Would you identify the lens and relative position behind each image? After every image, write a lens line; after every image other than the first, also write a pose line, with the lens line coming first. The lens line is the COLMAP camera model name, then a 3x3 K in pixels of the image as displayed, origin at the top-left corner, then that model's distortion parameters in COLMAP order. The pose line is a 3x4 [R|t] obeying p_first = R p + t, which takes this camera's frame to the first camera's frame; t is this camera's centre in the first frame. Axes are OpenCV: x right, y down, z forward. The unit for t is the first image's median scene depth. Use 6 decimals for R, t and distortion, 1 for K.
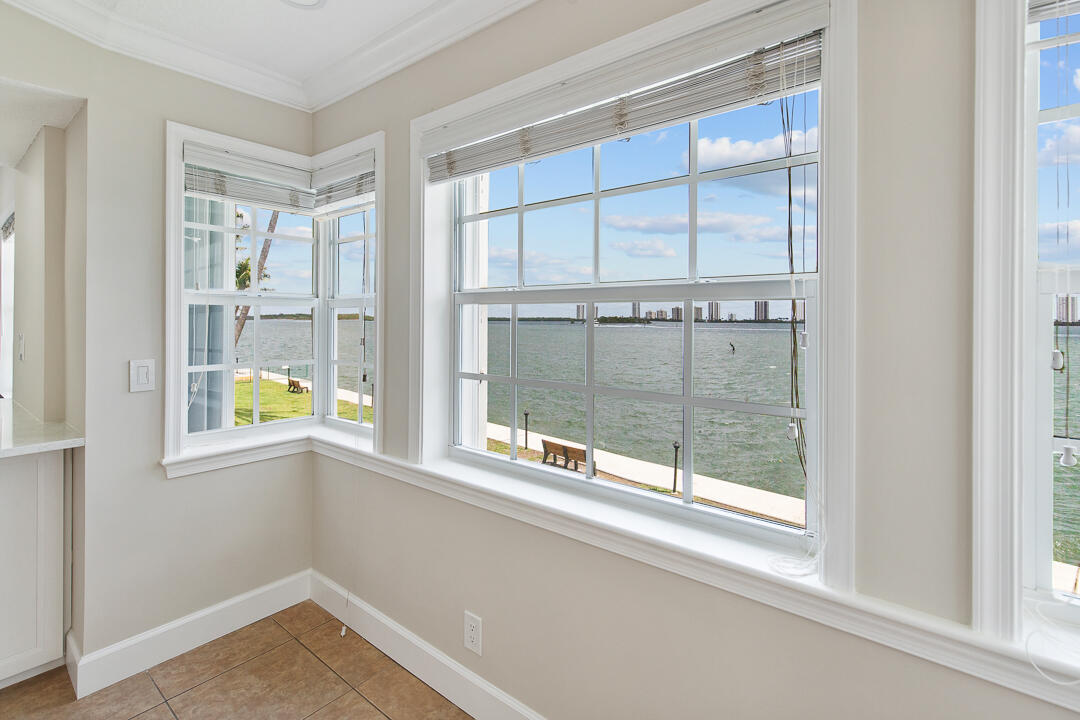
lens RADIAL K [[511.0, 0, 537.0], [0, 511.0, 319.5], [0, 0, 1]] dist [0.002110, 0.000348]
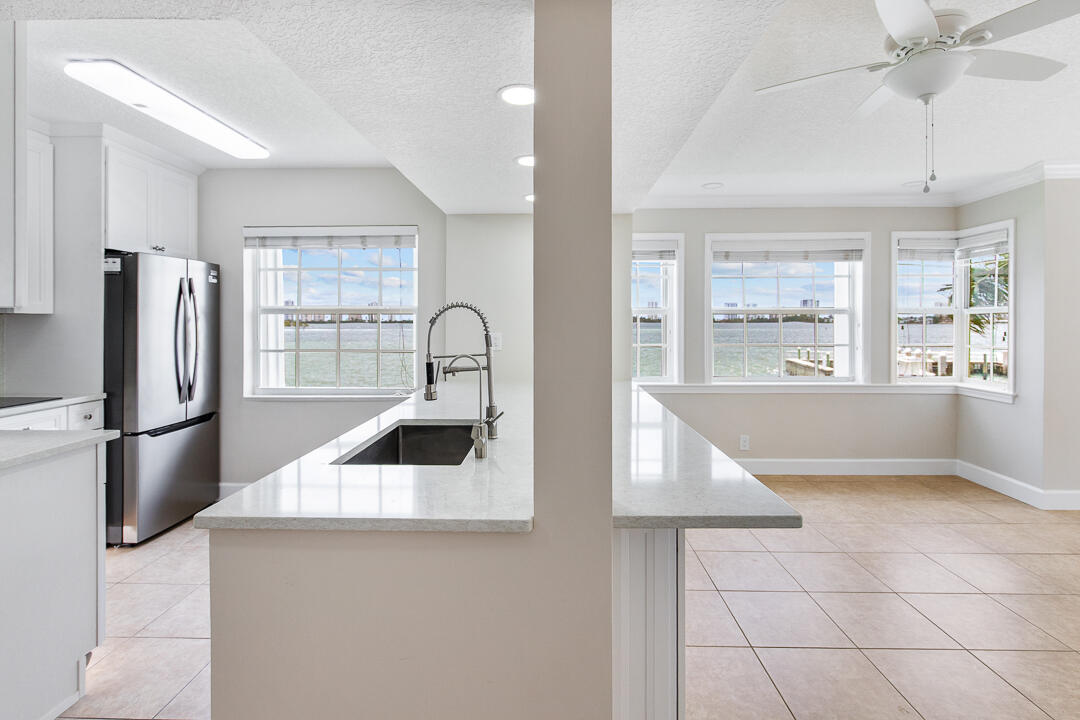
lens RADIAL K [[525.9, 0, 505.4], [0, 525.9, 324.8], [0, 0, 1]] dist [0.002859, 0.000165]
pose [[0.784460, -0.012665, 0.620050, -2.260835], [0.007765, 0.999914, 0.010600, -0.013307], [-0.620131, -0.003500, 0.784490, -0.271714]]
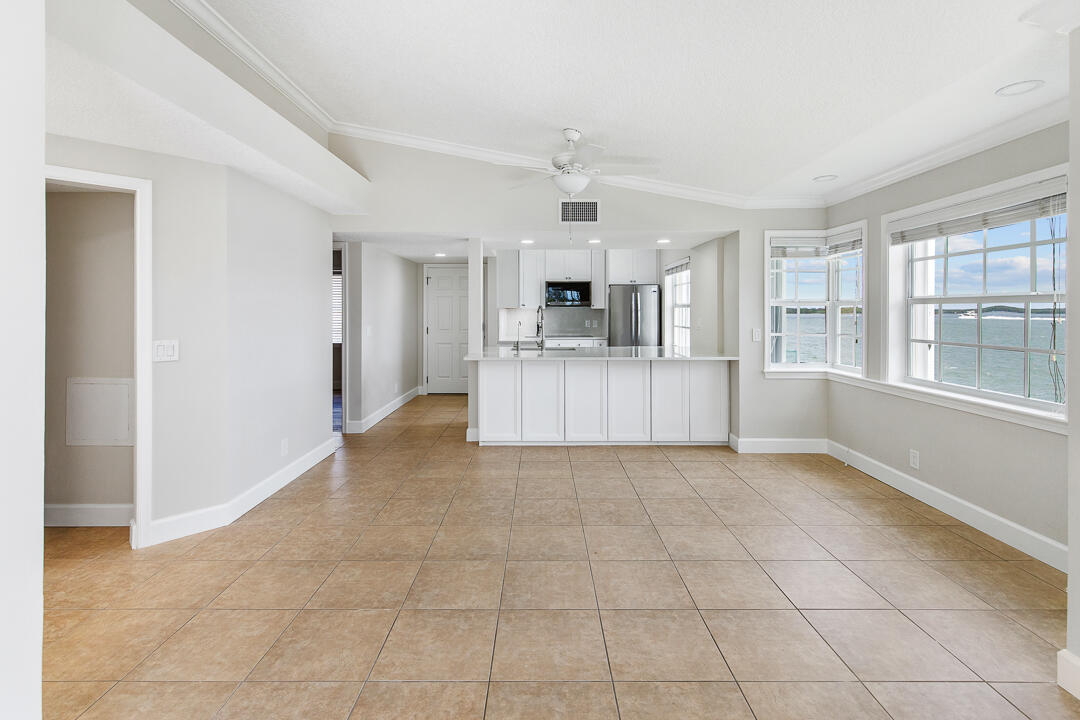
lens RADIAL K [[504.7, 0, 535.3], [0, 504.7, 312.0], [0, 0, 1]] dist [-0.000016, -0.000055]
pose [[0.624874, -0.004724, -0.780711, 0.440780], [0.003476, 0.999989, -0.003269, 0.001433], [0.780718, -0.000671, 0.624884, -1.280302]]
